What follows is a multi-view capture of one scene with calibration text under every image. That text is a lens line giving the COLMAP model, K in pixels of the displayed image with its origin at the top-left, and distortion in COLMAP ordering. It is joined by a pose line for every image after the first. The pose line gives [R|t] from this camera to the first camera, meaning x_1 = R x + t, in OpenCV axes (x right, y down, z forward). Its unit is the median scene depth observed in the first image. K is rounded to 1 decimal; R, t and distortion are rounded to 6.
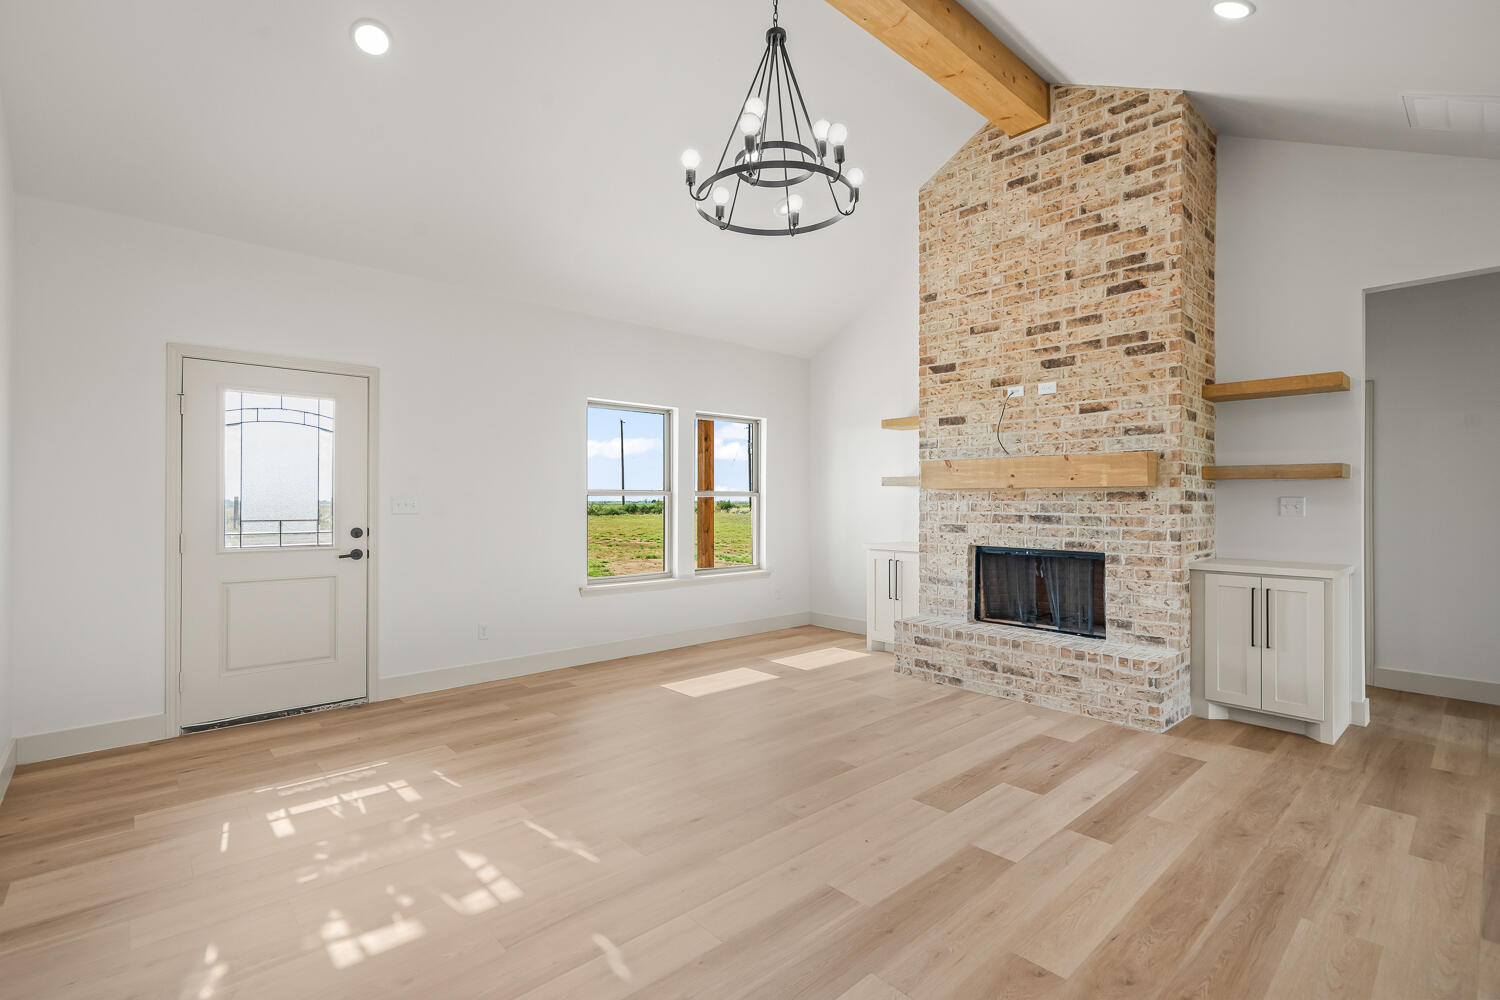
lens RADIAL K [[656.4, 0, 735.6], [0, 656.4, 502.5], [0, 0, 1]] dist [0.004378, 0.000522]
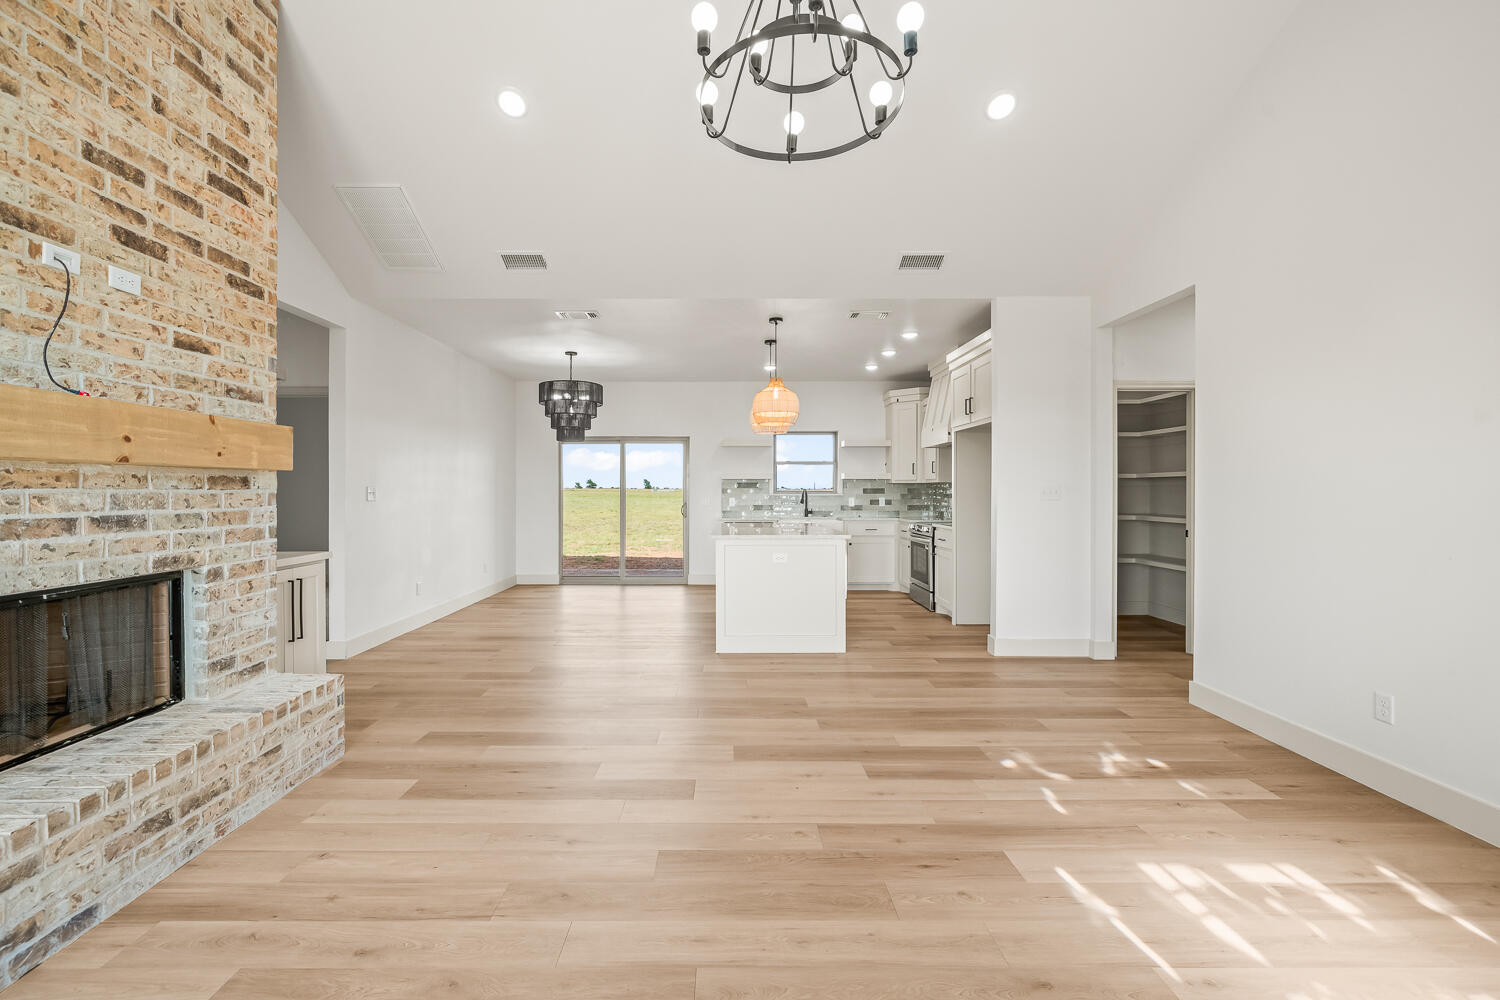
lens RADIAL K [[654.9, 0, 722.0], [0, 654.9, 493.7], [0, 0, 1]] dist [-0.000235, 0.000900]
pose [[-0.746428, -0.004291, 0.665452, -0.259971], [0.002022, 0.999960, 0.008716, -0.002145], [-0.665463, 0.007852, -0.746390, 1.100868]]
